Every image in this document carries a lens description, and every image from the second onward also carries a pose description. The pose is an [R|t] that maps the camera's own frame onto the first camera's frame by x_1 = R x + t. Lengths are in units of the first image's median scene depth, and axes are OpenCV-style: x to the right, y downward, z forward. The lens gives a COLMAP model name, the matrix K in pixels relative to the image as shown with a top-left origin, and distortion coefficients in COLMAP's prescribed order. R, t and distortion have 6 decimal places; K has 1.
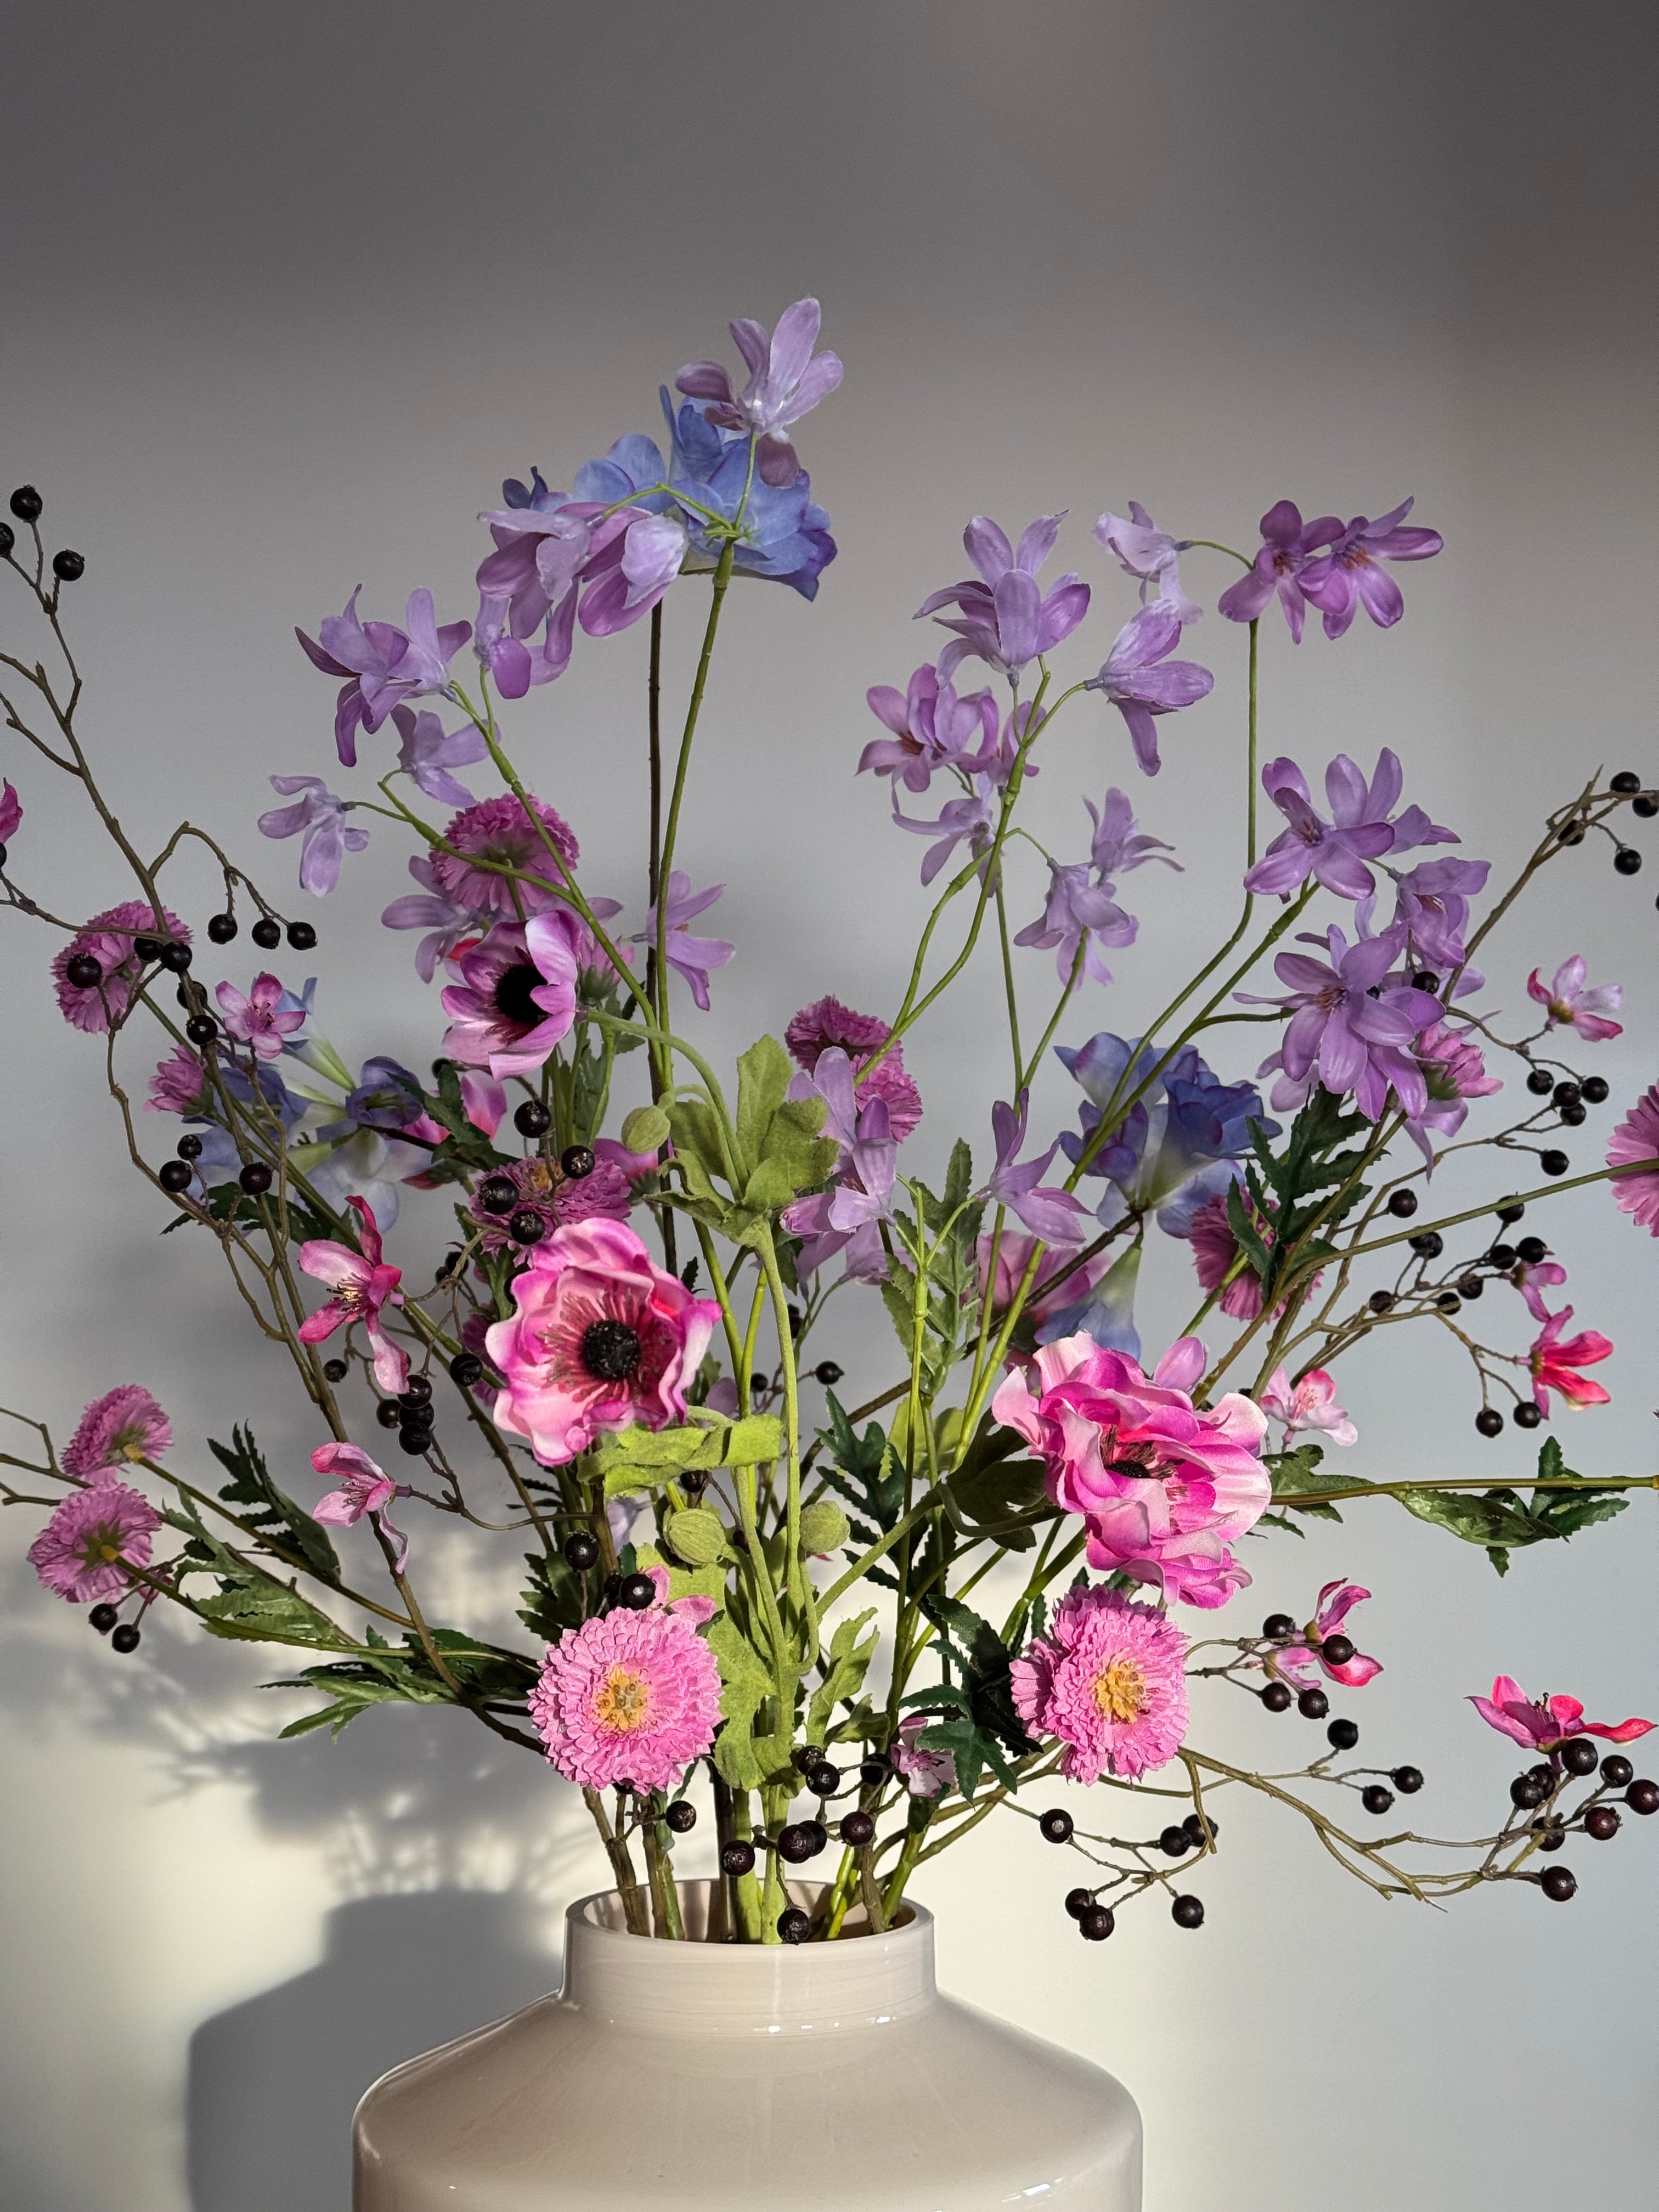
lens RADIAL K [[3109.2, 0, 859.7], [0, 3109.2, 1094.9], [0, 0, 1]] dist [0.143065, -0.064454]
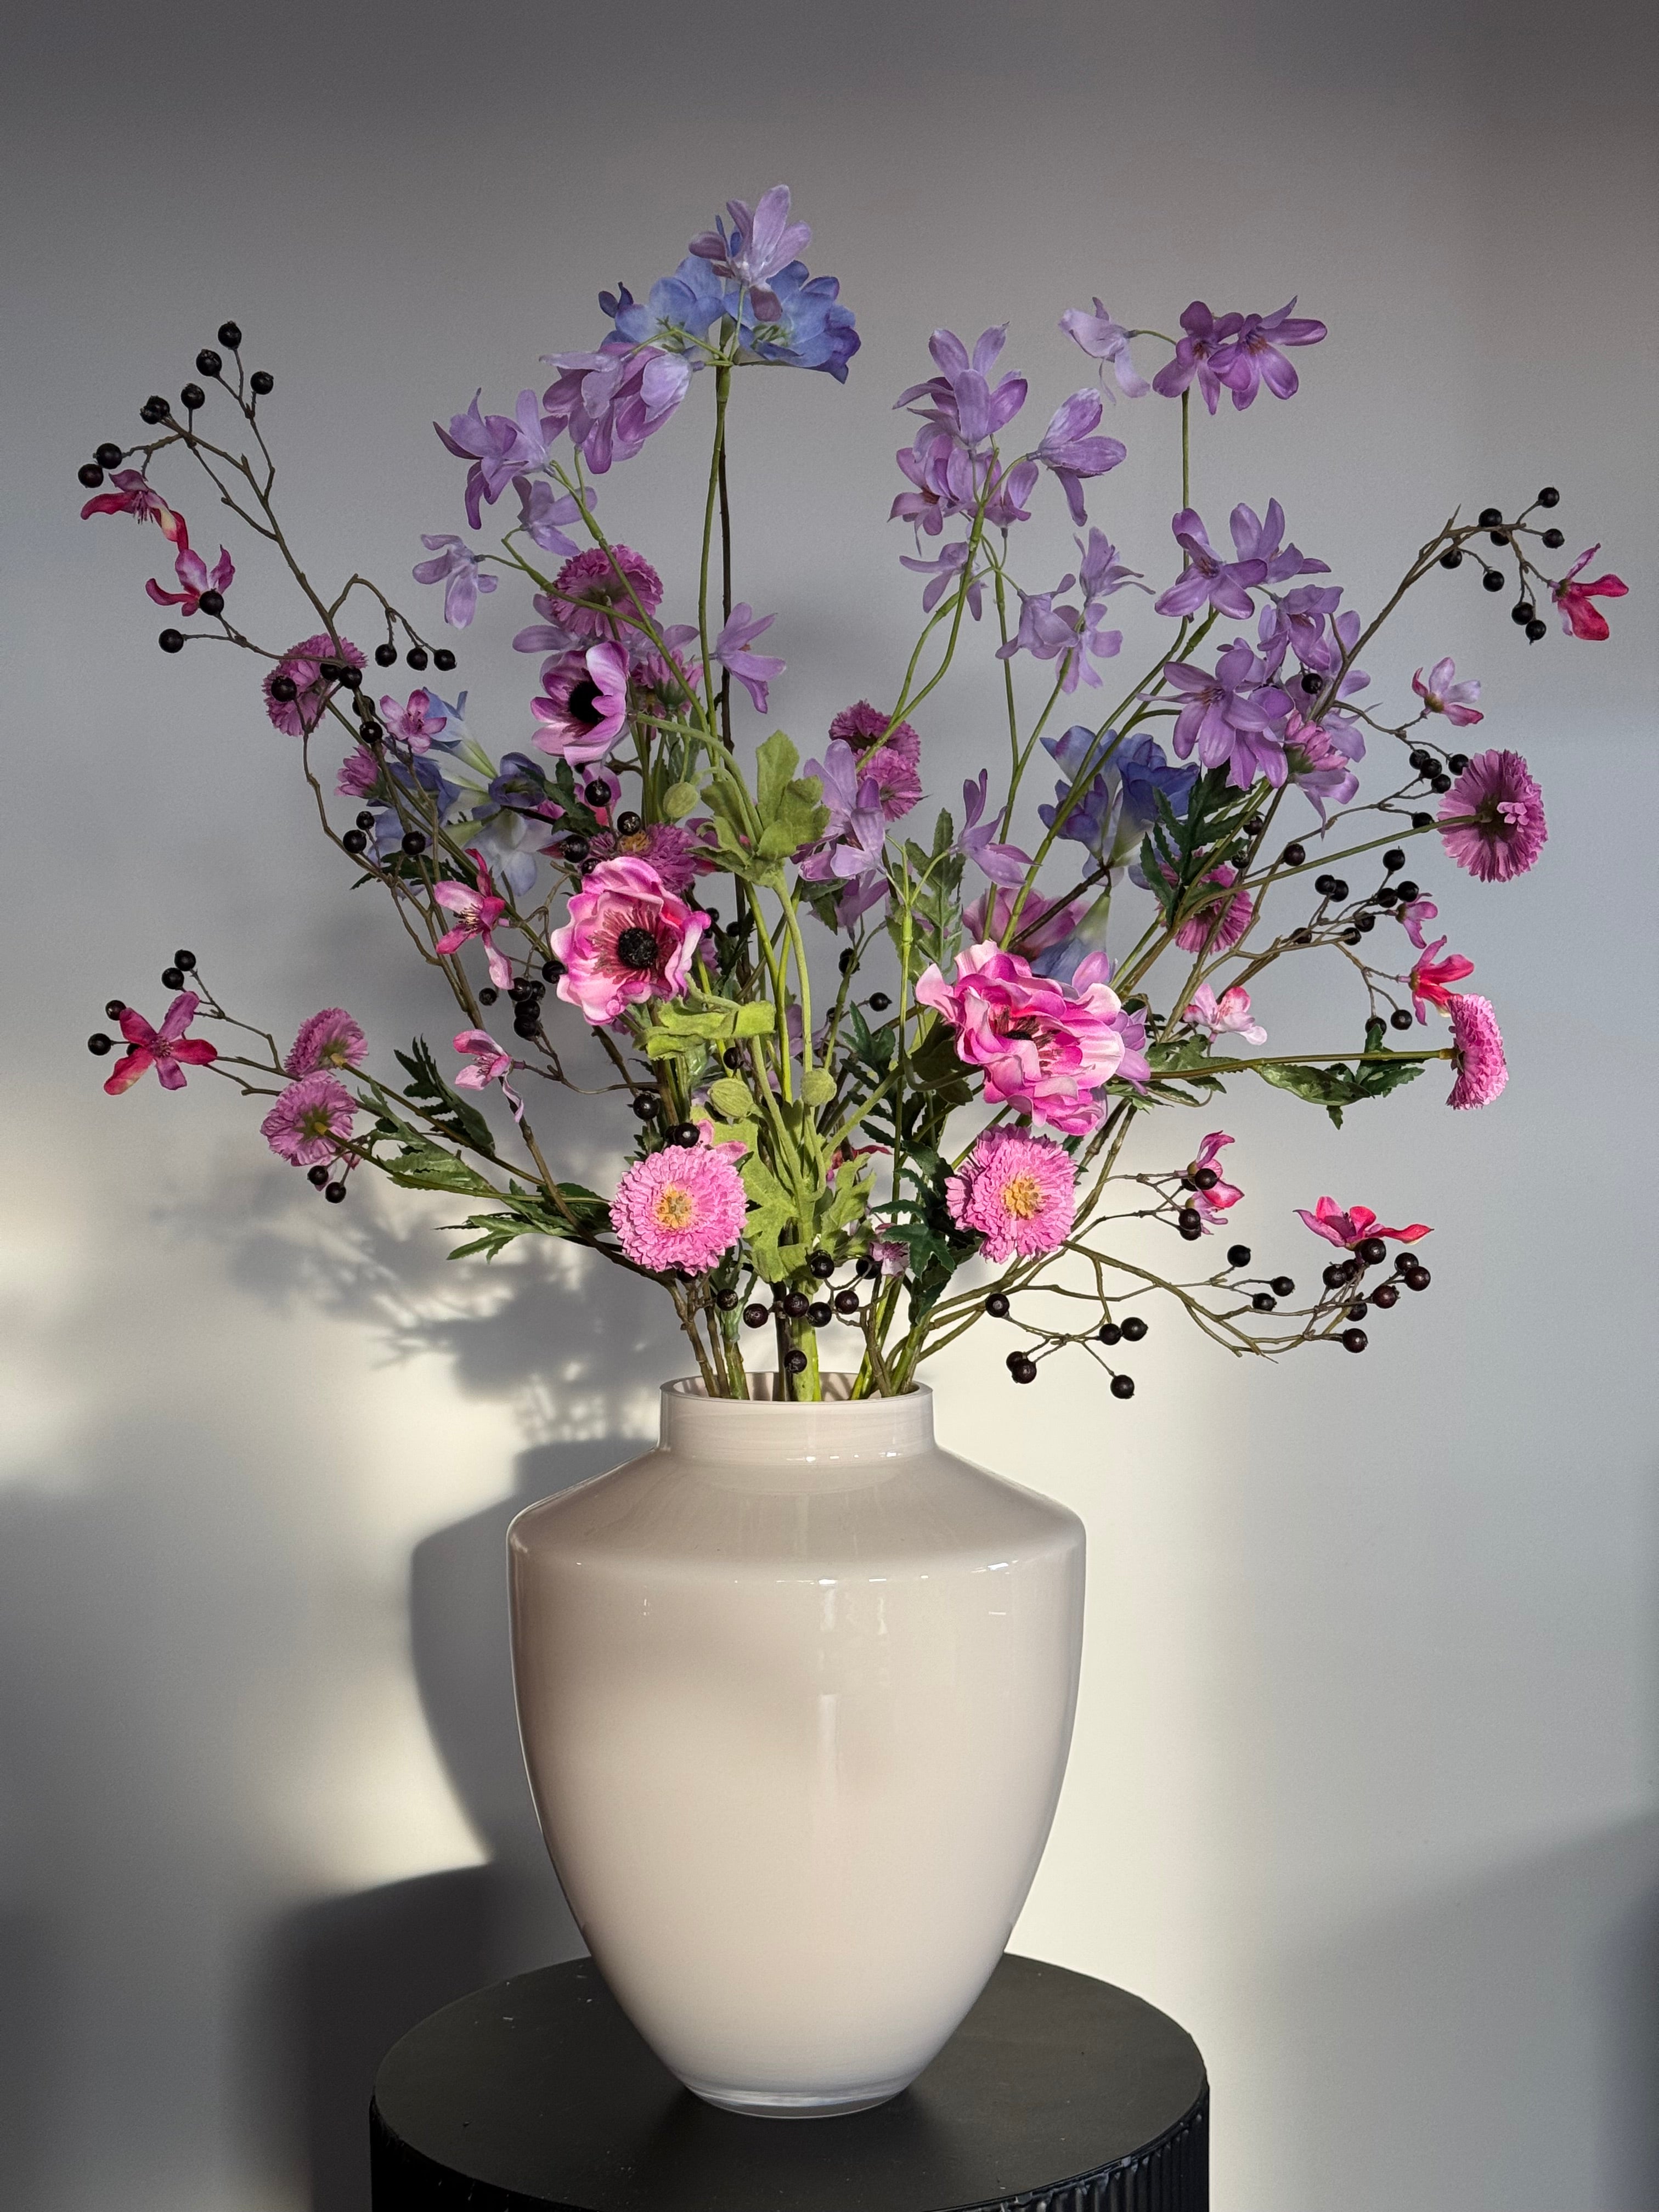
lens RADIAL K [[3109.2, 0, 859.7], [0, 3109.2, 1094.9], [0, 0, 1]] dist [0.143065, -0.064454]
pose [[0.997238, -0.005722, -0.074045, 0.091936], [0.012667, 0.995523, 0.093670, 0.010537], [0.073178, -0.094349, 0.992846, -0.312952]]
